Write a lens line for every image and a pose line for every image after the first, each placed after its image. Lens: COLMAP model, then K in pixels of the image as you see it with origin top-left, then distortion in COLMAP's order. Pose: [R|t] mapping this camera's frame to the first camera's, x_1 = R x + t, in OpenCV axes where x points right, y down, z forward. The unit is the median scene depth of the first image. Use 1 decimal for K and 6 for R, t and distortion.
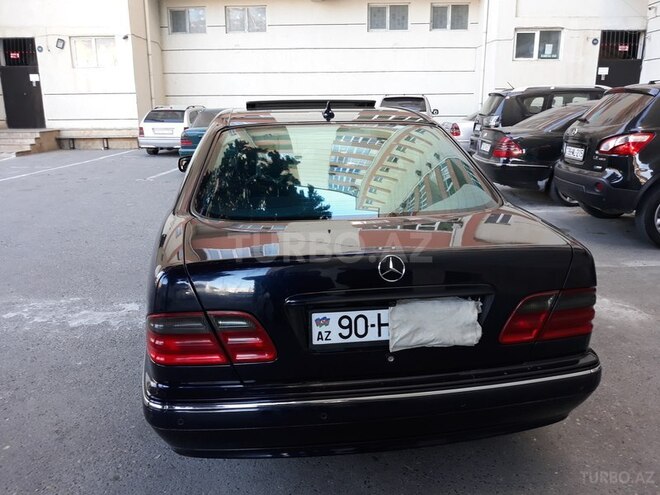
lens RADIAL K [[580.6, 0, 330.0], [0, 580.6, 247.5], [0, 0, 1]] dist [-0.004930, -0.001049]
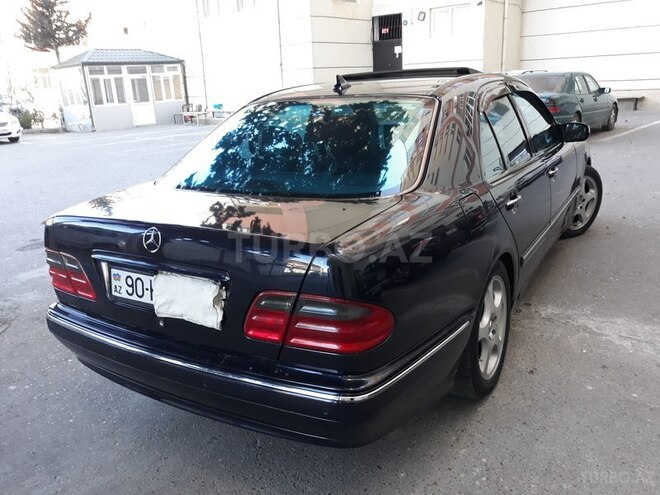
lens RADIAL K [[580.6, 0, 330.0], [0, 580.6, 247.5], [0, 0, 1]] dist [-0.004930, -0.001049]
pose [[0.770289, 0.149876, -0.619832, 0.378790], [-0.113245, 0.988689, 0.098331, -0.034375], [0.627559, -0.005550, 0.778549, 0.134301]]
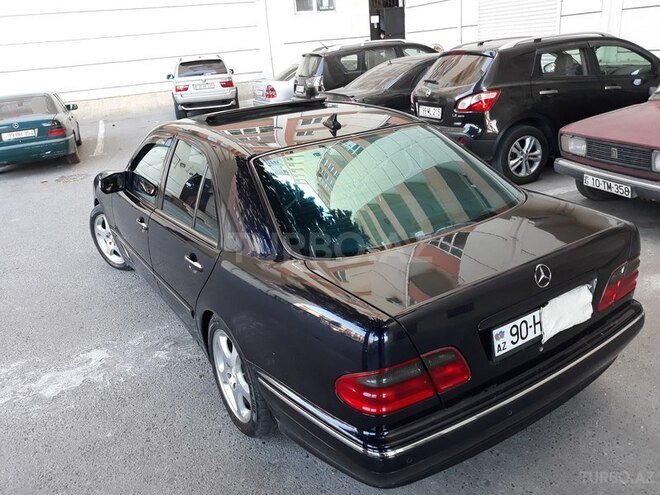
lens RADIAL K [[580.6, 0, 330.0], [0, 580.6, 247.5], [0, 0, 1]] dist [-0.004930, -0.001049]
pose [[0.903691, -0.206941, 0.374856, -0.259584], [0.173258, 0.977311, 0.121842, -0.087129], [-0.391565, -0.045161, 0.919041, 0.034917]]
